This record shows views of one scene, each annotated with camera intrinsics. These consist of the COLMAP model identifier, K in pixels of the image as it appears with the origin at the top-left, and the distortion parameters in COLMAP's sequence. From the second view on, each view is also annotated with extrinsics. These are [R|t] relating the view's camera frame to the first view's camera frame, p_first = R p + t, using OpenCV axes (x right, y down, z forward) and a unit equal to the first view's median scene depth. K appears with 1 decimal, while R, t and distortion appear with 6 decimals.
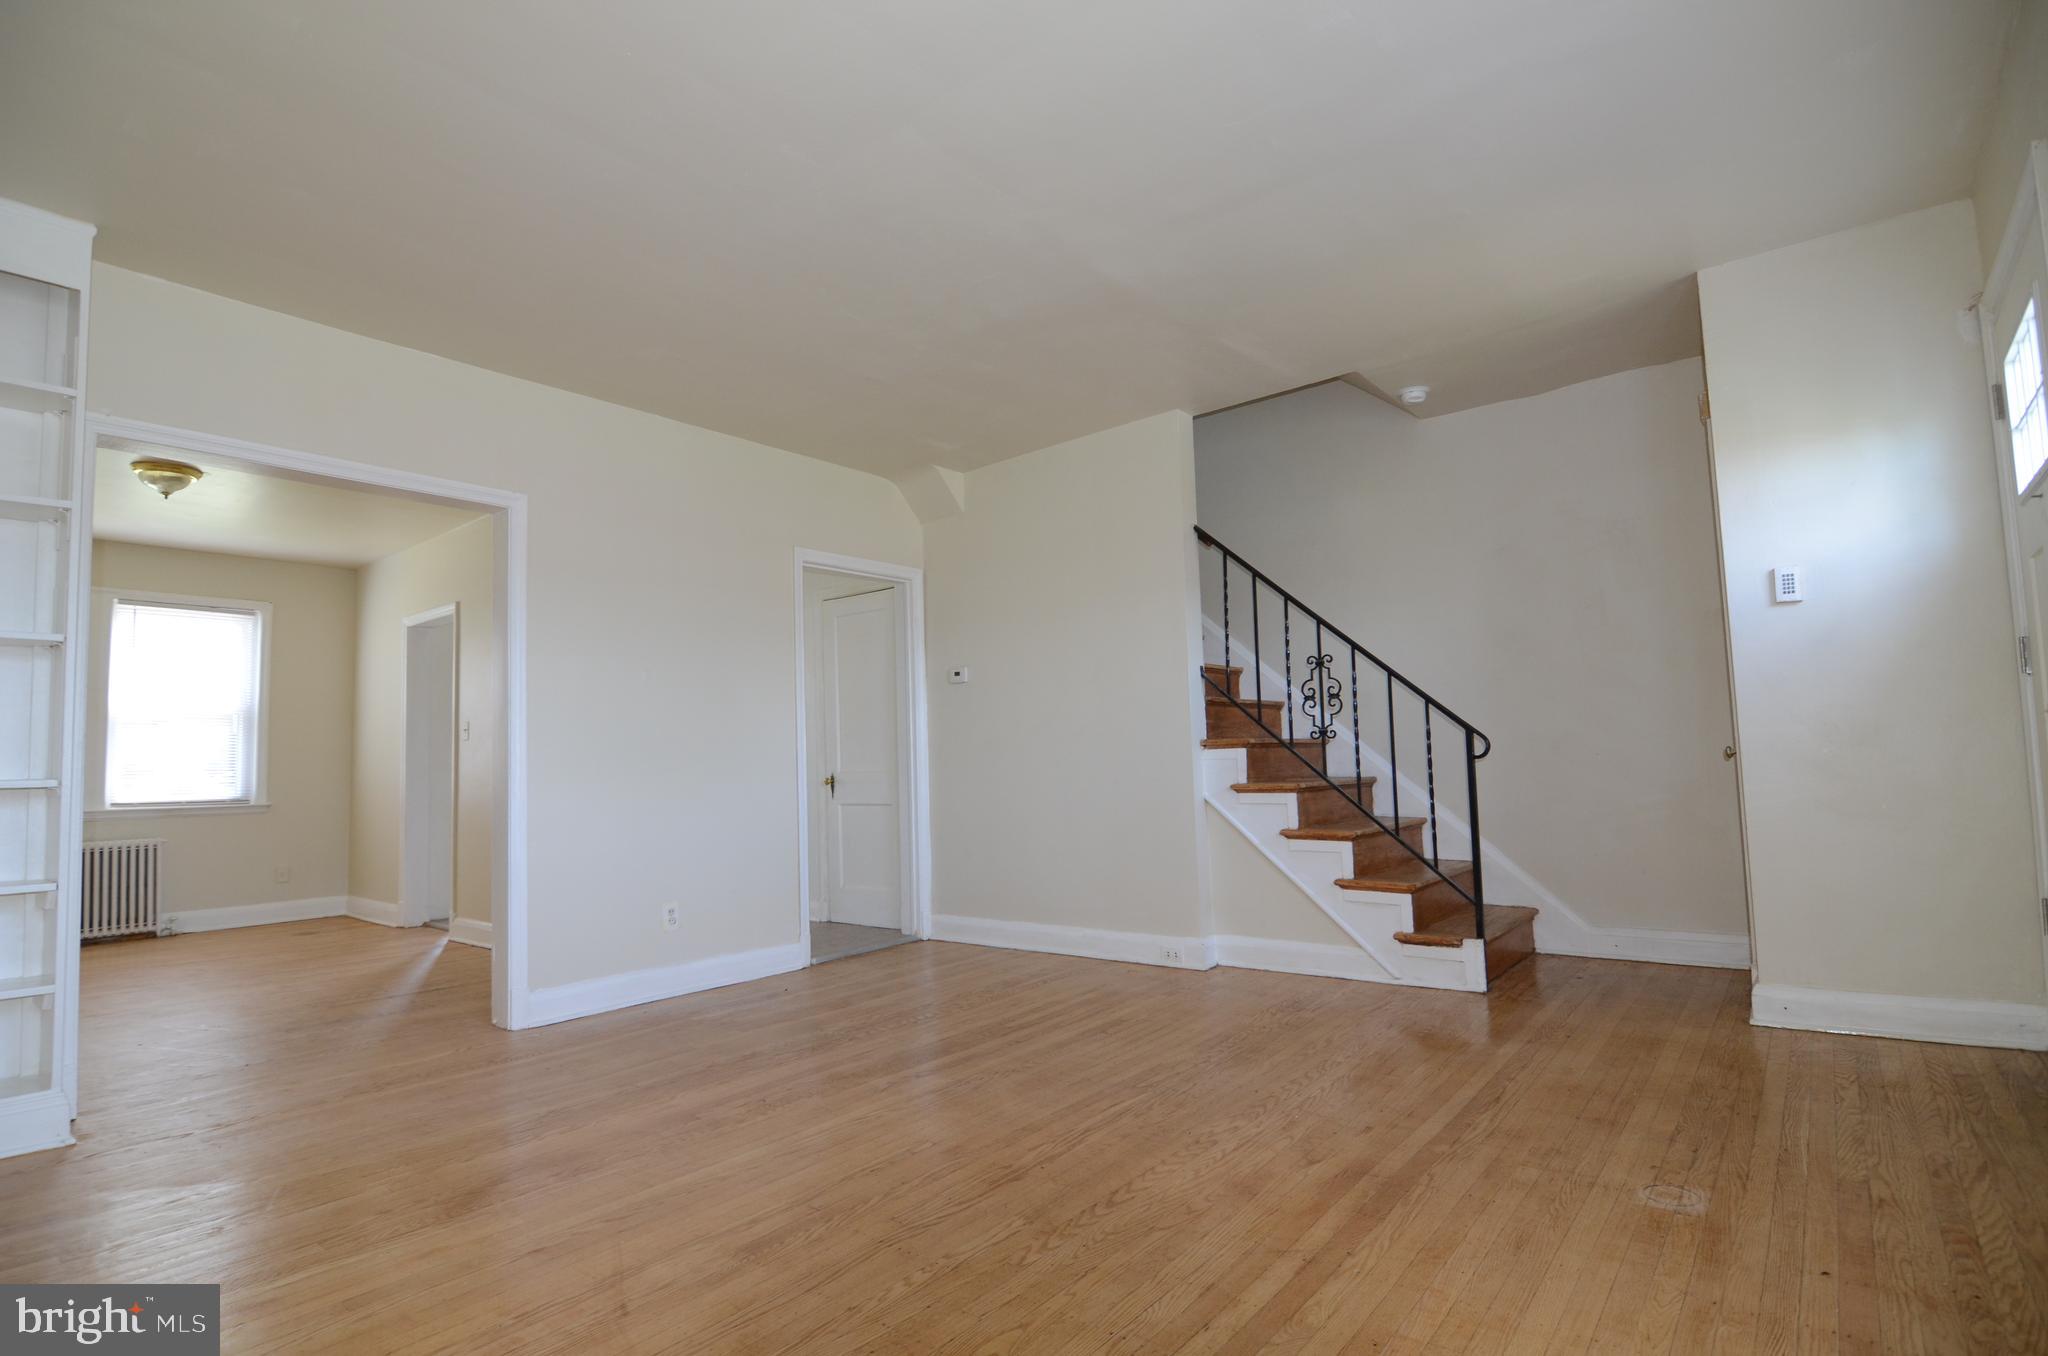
lens RADIAL K [[1003.3, 0, 1021.2], [0, 1003.3, 694.8], [0, 0, 1]] dist [-0.001573, -0.000811]
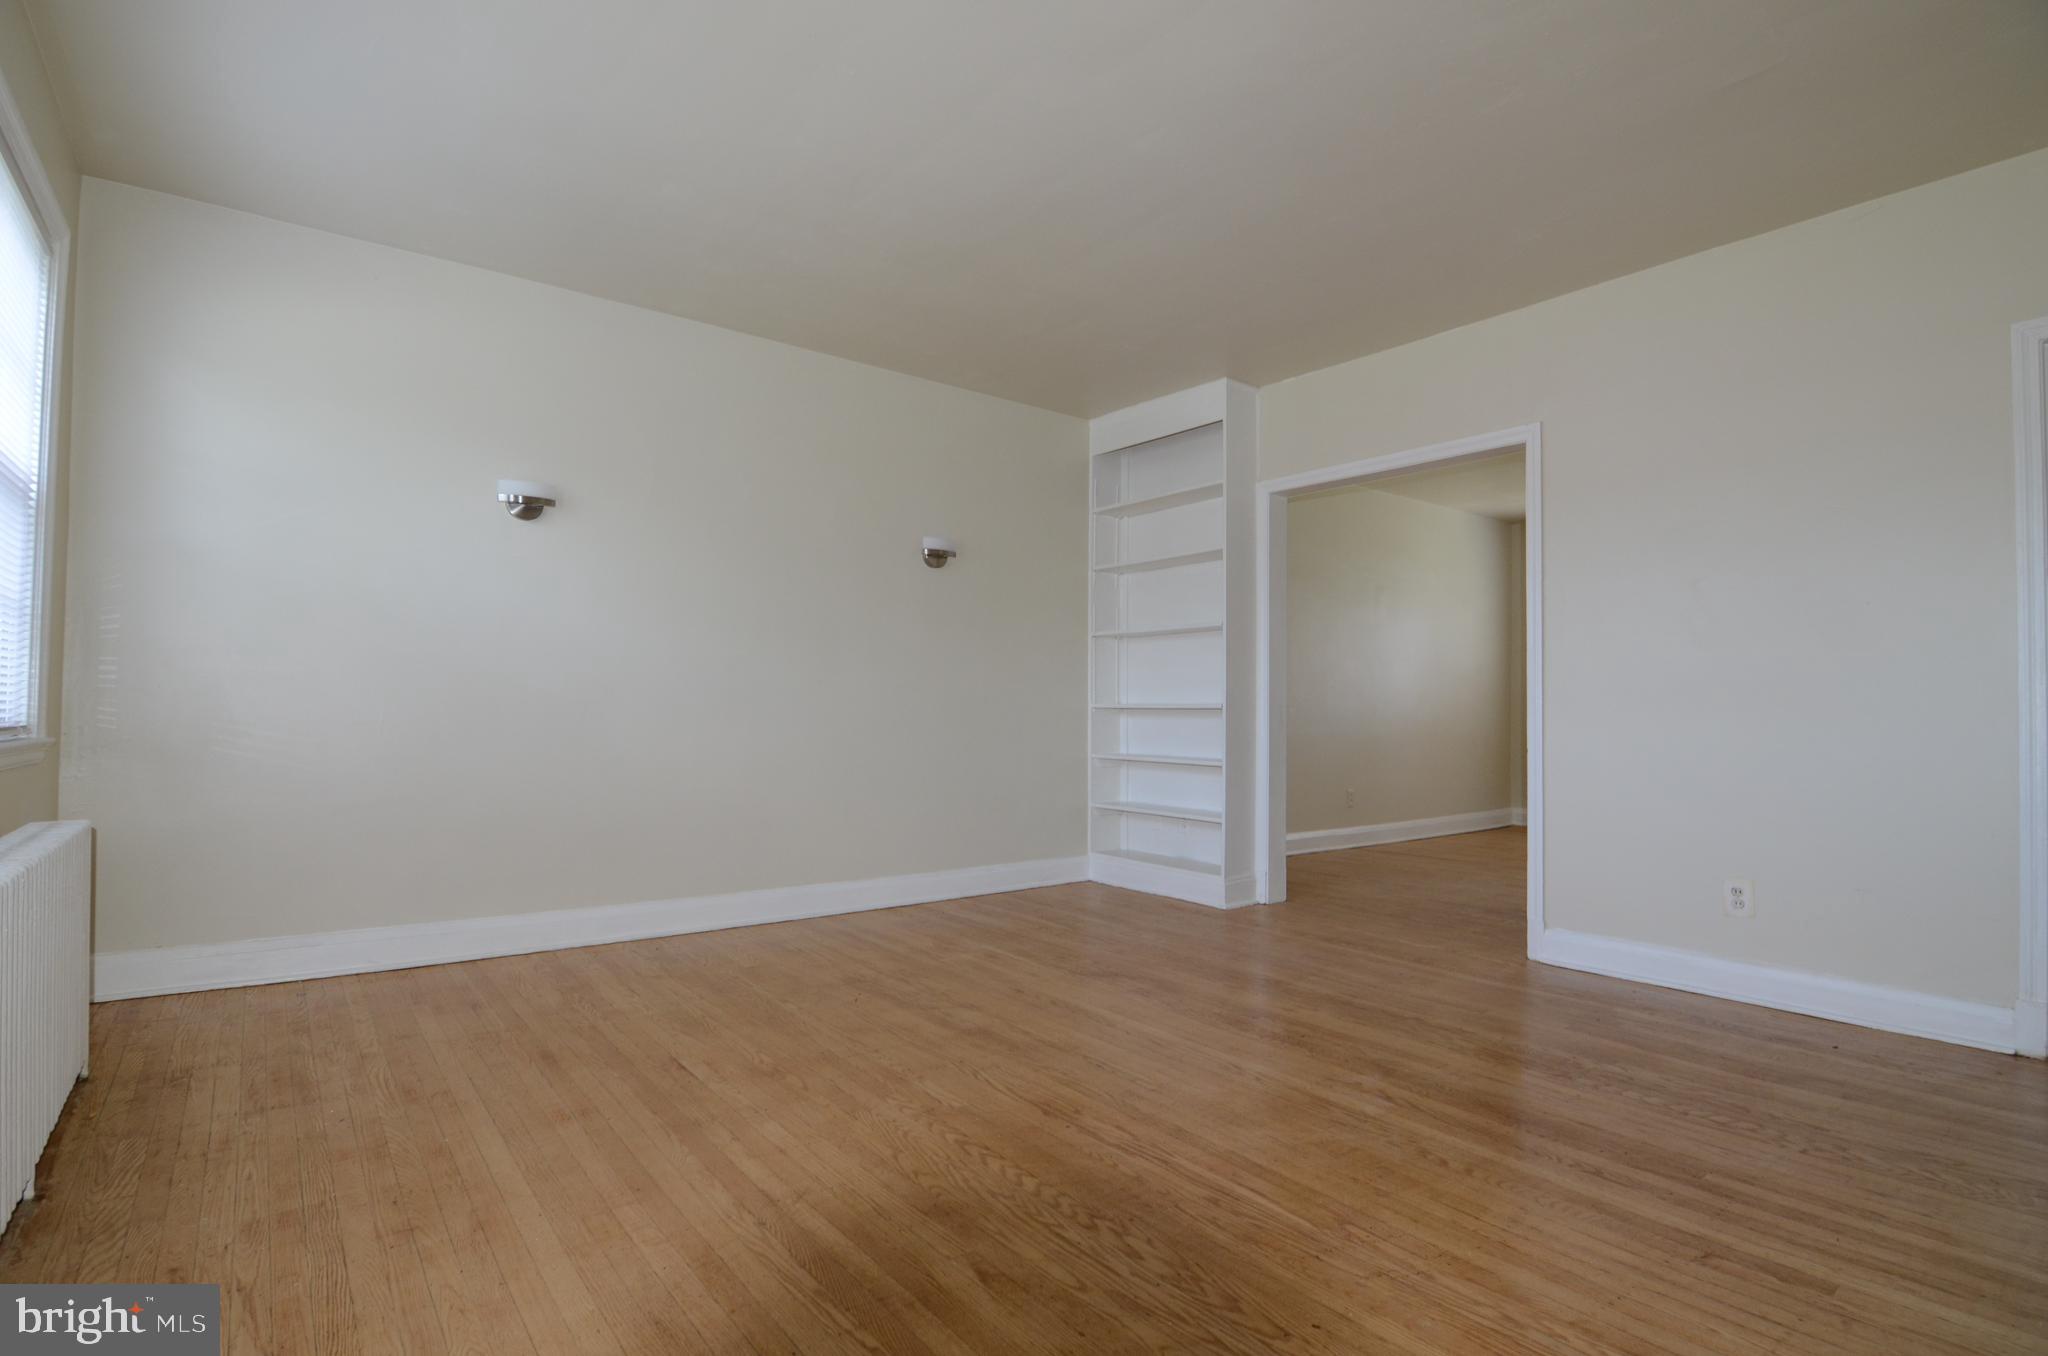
lens RADIAL K [[1004.6, 0, 1014.0], [0, 1004.6, 676.5], [0, 0, 1]] dist [-0.014574, 0.000515]
pose [[-0.247379, -0.006588, -0.968896, 0.694011], [0.067814, 0.997407, -0.024096, 0.042692], [0.966543, -0.071665, -0.246291, 0.871965]]
